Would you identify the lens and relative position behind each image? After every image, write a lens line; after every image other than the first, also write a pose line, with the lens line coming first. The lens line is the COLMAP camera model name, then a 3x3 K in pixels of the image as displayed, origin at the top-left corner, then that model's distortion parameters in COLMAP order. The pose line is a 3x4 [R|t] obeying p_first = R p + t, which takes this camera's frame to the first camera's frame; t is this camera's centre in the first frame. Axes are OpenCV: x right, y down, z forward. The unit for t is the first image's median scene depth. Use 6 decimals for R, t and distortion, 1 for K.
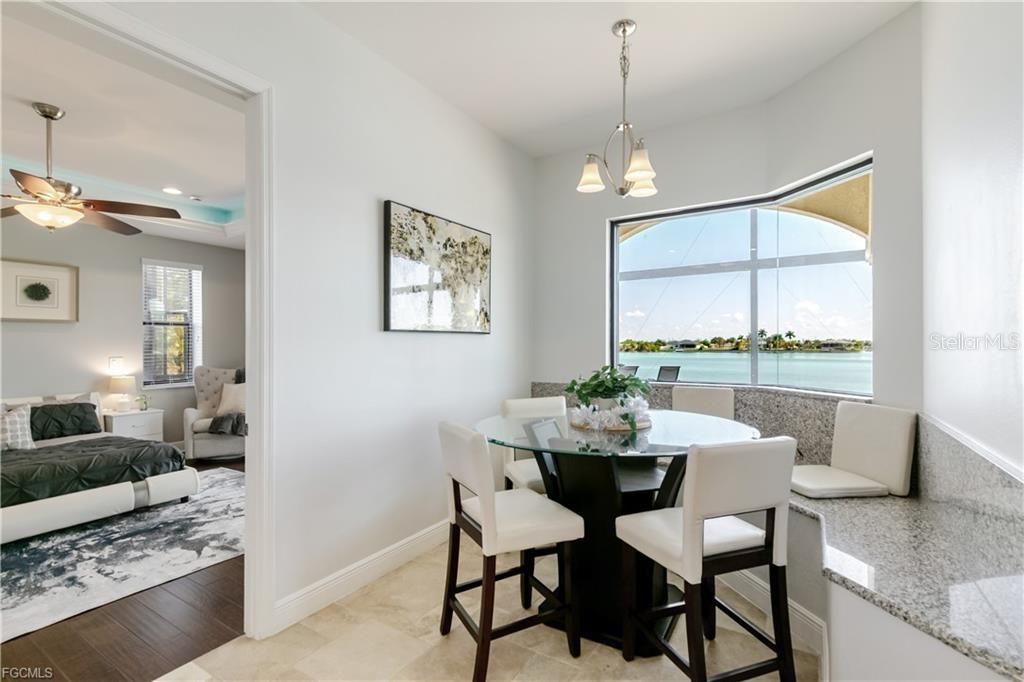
lens RADIAL K [[471.5, 0, 507.5], [0, 471.5, 339.3], [0, 0, 1]] dist [0.012487, -0.000491]
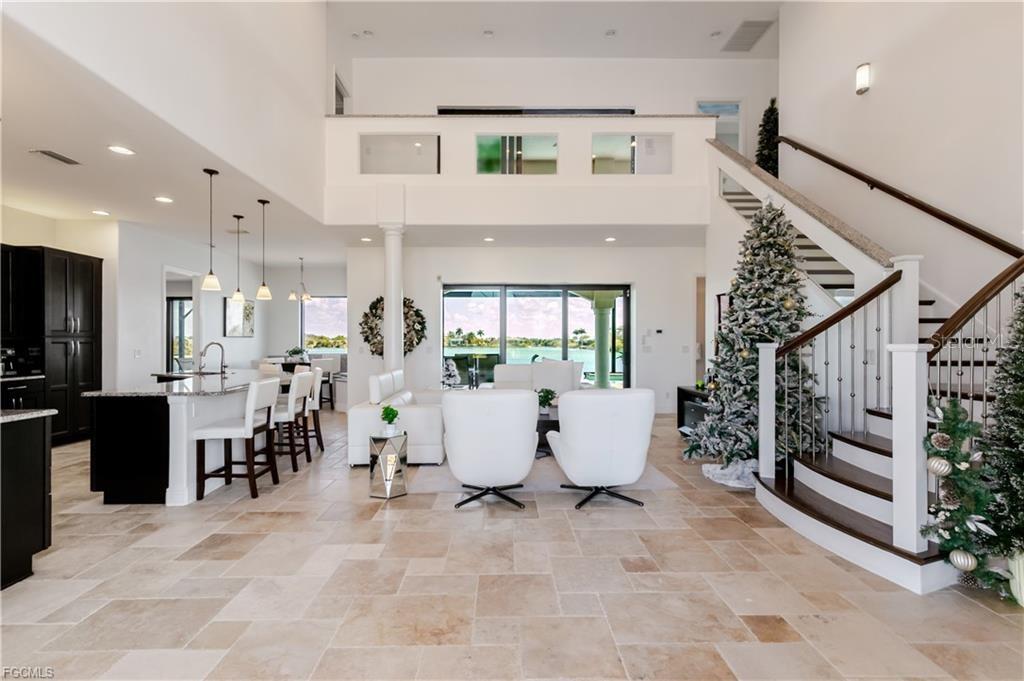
lens RADIAL K [[471.5, 0, 507.5], [0, 471.5, 338.8], [0, 0, 1]] dist [0.012487, -0.000491]
pose [[0.830478, 0.005465, 0.557025, -0.369186], [-0.009197, 0.999950, 0.003902, -0.027491], [-0.556976, -0.008363, 0.830486, -2.290228]]
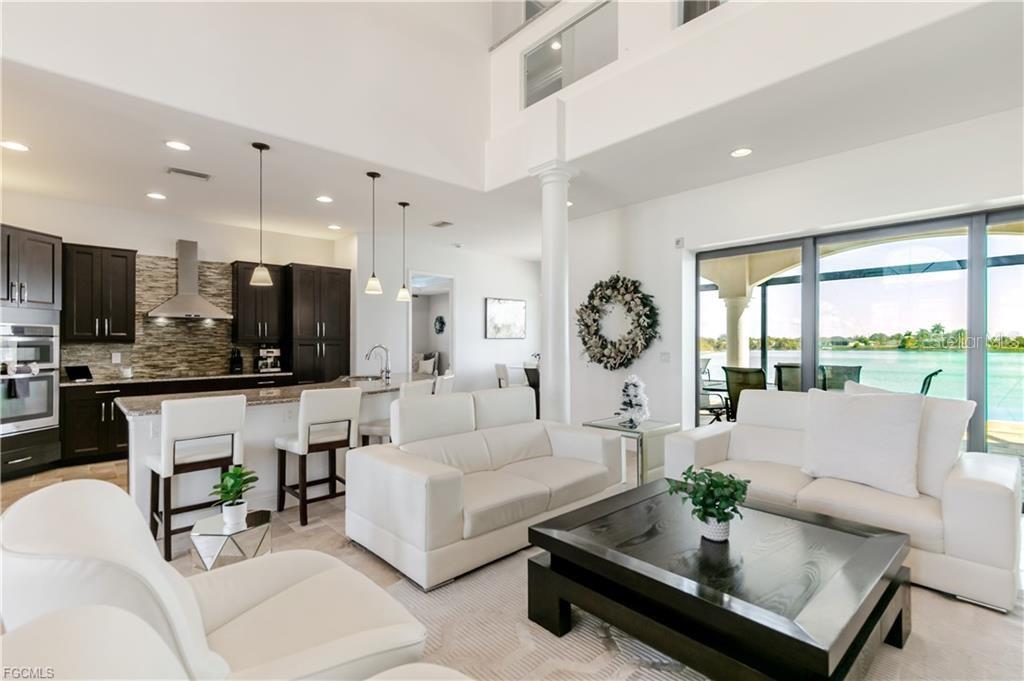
lens RADIAL K [[467.3, 0, 515.0], [0, 467.3, 342.3], [0, 0, 1]] dist [0.005423, -0.000021]
pose [[0.969557, 0.002529, -0.244851, 0.577724], [0.000820, 0.999908, 0.013574, -0.027505], [0.244863, -0.013361, 0.969466, -1.643991]]
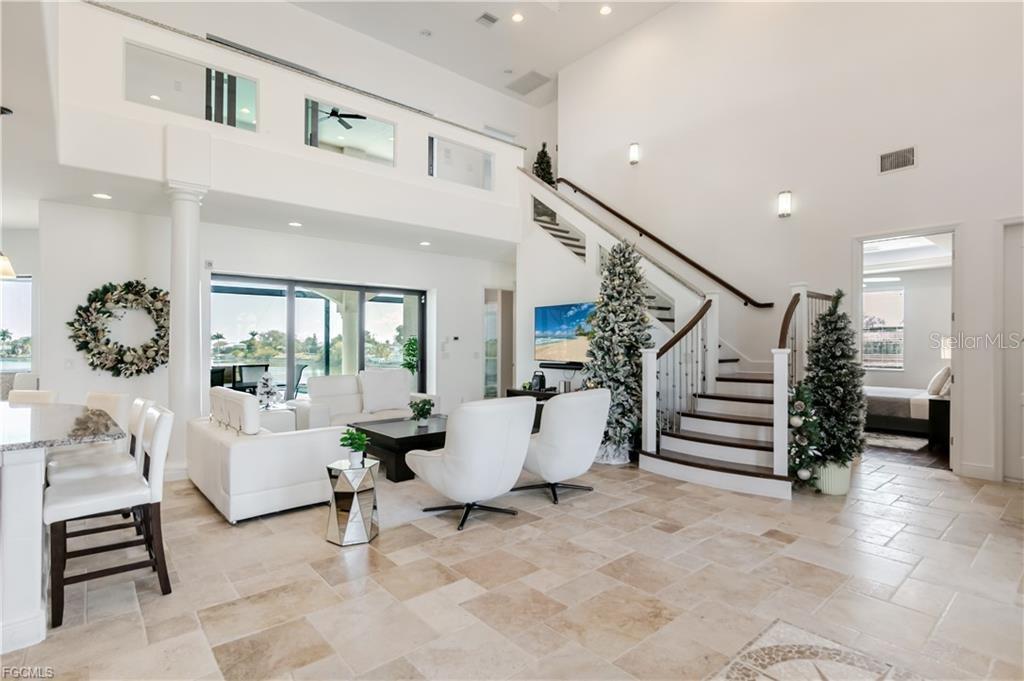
lens RADIAL K [[500.5, 0, 518.4], [0, 500.5, 346.2], [0, 0, 1]] dist [0.004568, -0.000065]
pose [[0.277150, 0.003230, 0.960821, -0.844258], [-0.008788, 0.999961, -0.000827, -0.022096], [-0.960787, -0.008215, 0.277167, -1.734716]]
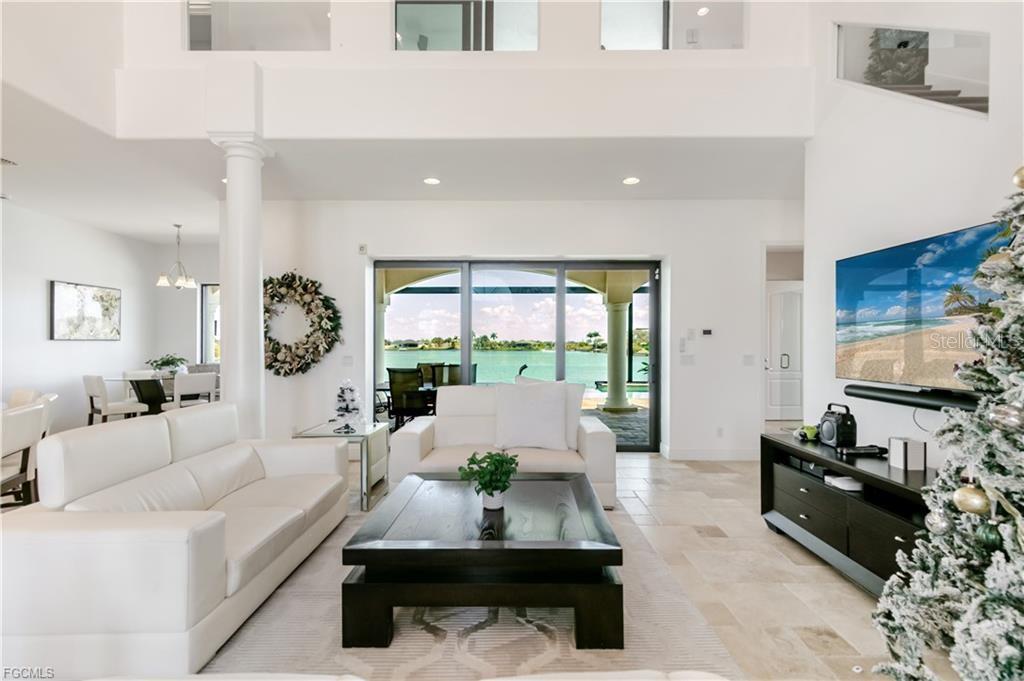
lens RADIAL K [[470.8, 0, 513.0], [0, 470.8, 344.3], [0, 0, 1]] dist [0.006884, -0.000443]
pose [[0.840442, 0.003544, 0.541890, 0.285744], [-0.010195, 0.999905, 0.009273, -0.031165], [-0.541805, -0.013318, 0.840398, -1.634632]]
